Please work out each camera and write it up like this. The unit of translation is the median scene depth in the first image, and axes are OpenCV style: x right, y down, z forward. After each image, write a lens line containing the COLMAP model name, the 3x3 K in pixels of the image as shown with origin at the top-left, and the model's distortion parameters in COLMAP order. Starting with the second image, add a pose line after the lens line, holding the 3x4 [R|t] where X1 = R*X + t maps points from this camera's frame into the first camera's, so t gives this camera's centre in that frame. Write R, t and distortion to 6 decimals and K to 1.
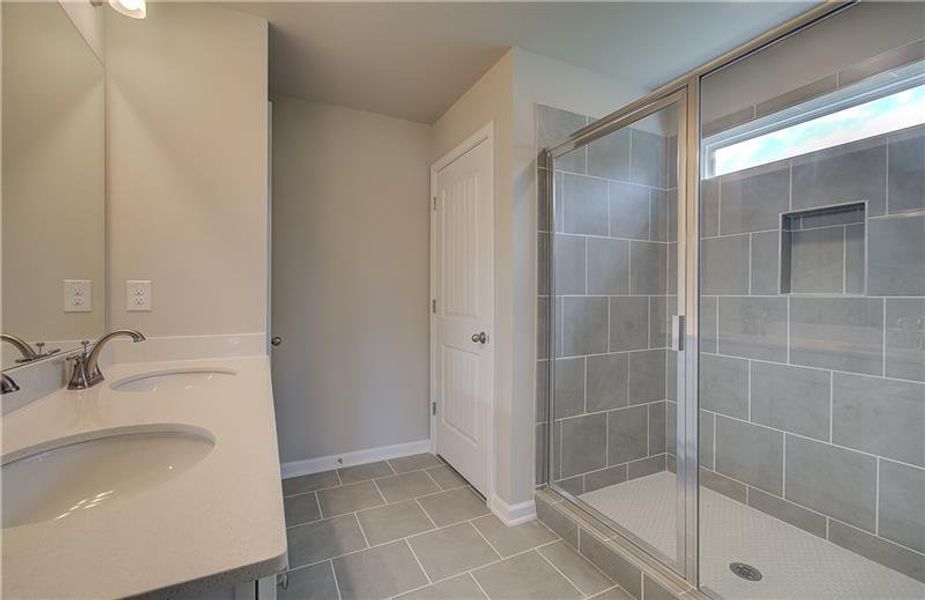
lens RADIAL K [[395.4, 0, 474.6], [0, 395.4, 297.9], [0, 0, 1]] dist [0.008798, 0.000340]
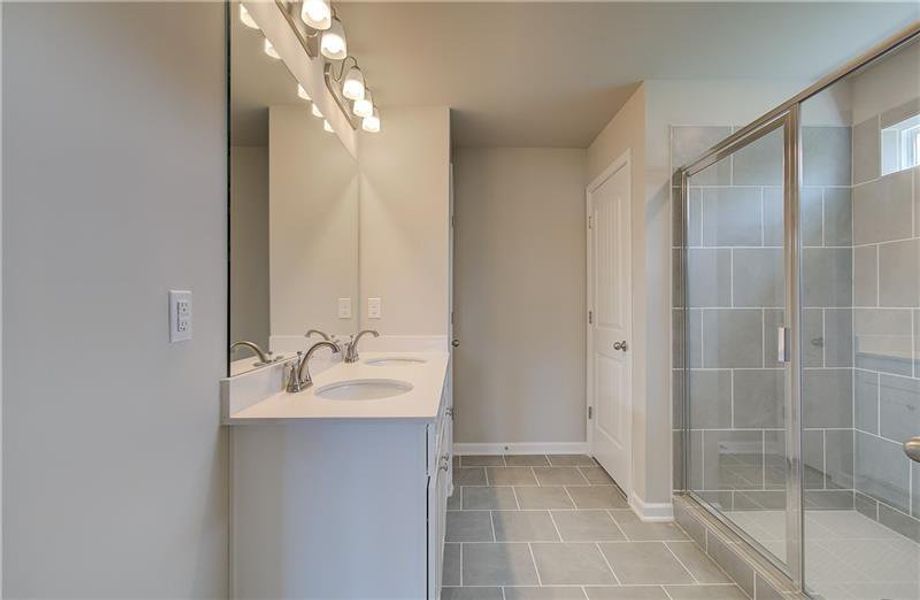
lens RADIAL K [[406.4, 0, 470.2], [0, 406.4, 298.1], [0, 0, 1]] dist [0.003926, 0.000663]
pose [[0.897827, -0.011491, -0.440198, 0.148232], [0.000793, 0.999700, -0.024478, -0.005496], [0.440347, 0.021628, 0.897567, -0.204394]]
